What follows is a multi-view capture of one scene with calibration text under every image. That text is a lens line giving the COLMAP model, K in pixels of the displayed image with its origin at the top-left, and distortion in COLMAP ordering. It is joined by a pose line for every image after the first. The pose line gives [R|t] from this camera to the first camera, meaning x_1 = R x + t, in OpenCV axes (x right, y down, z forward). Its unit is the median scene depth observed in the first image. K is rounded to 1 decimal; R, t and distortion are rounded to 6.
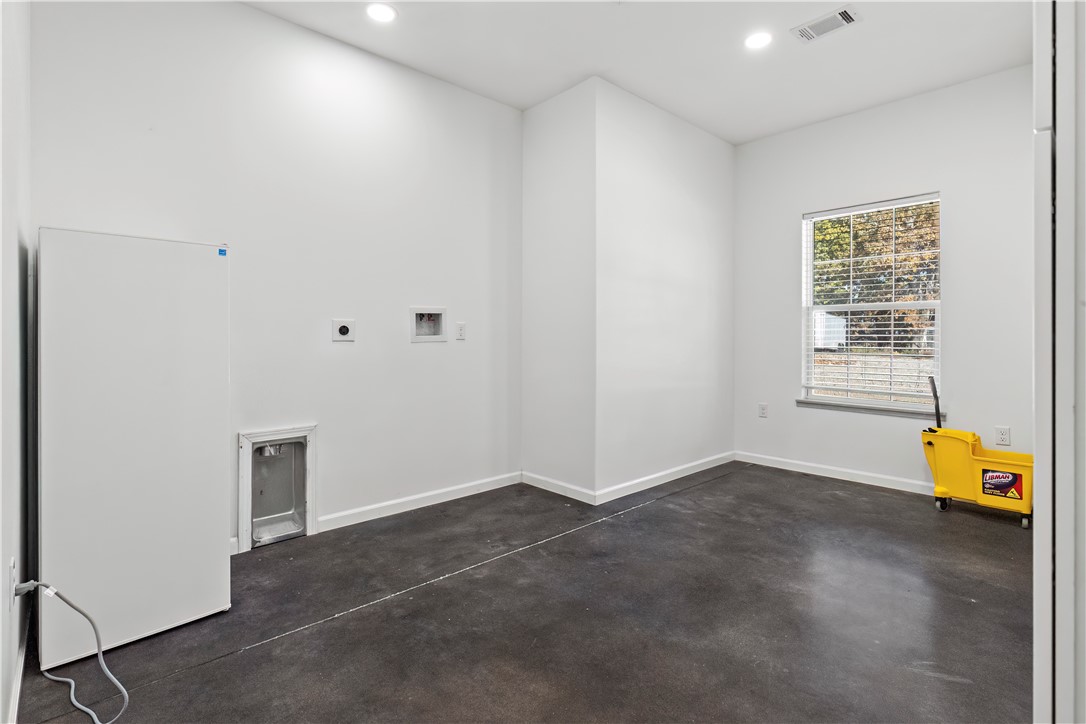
lens RADIAL K [[519.7, 0, 548.1], [0, 519.7, 337.5], [0, 0, 1]] dist [0.000258, -0.000090]
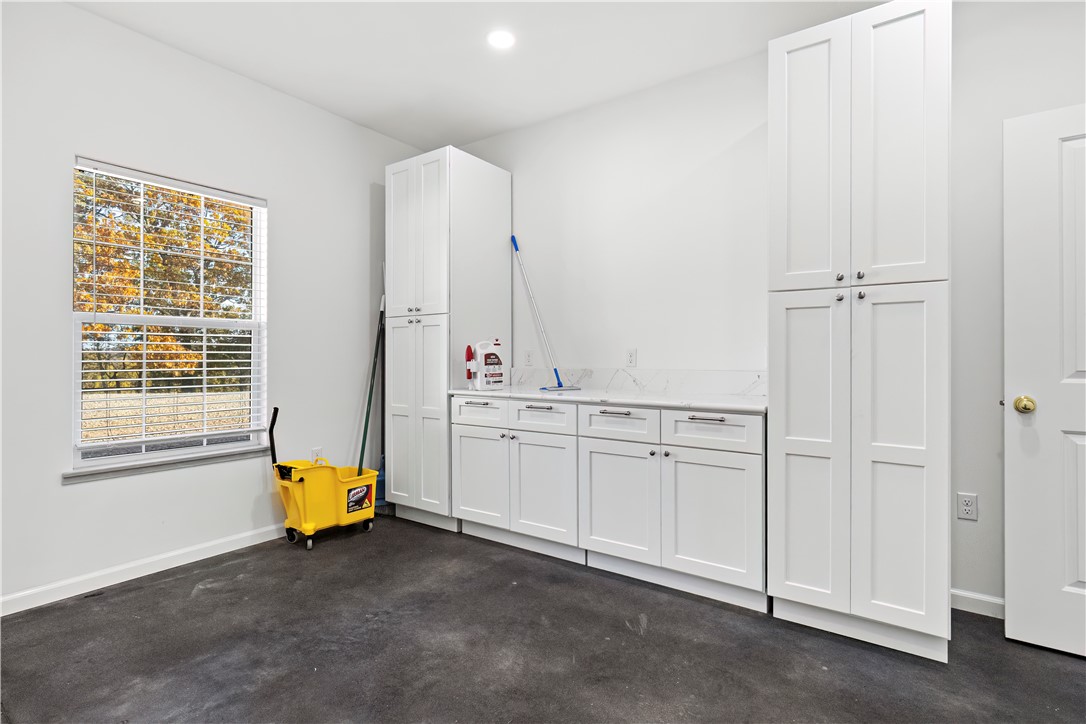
lens RADIAL K [[530.7, 0, 543.0], [0, 530.7, 362.0], [0, 0, 1]] dist [-0.000548, -0.000044]
pose [[-0.200243, -0.009095, 0.979704, -0.268180], [0.003786, 0.999942, 0.010056, -0.009360], [-0.979739, 0.005723, -0.200197, 0.823089]]
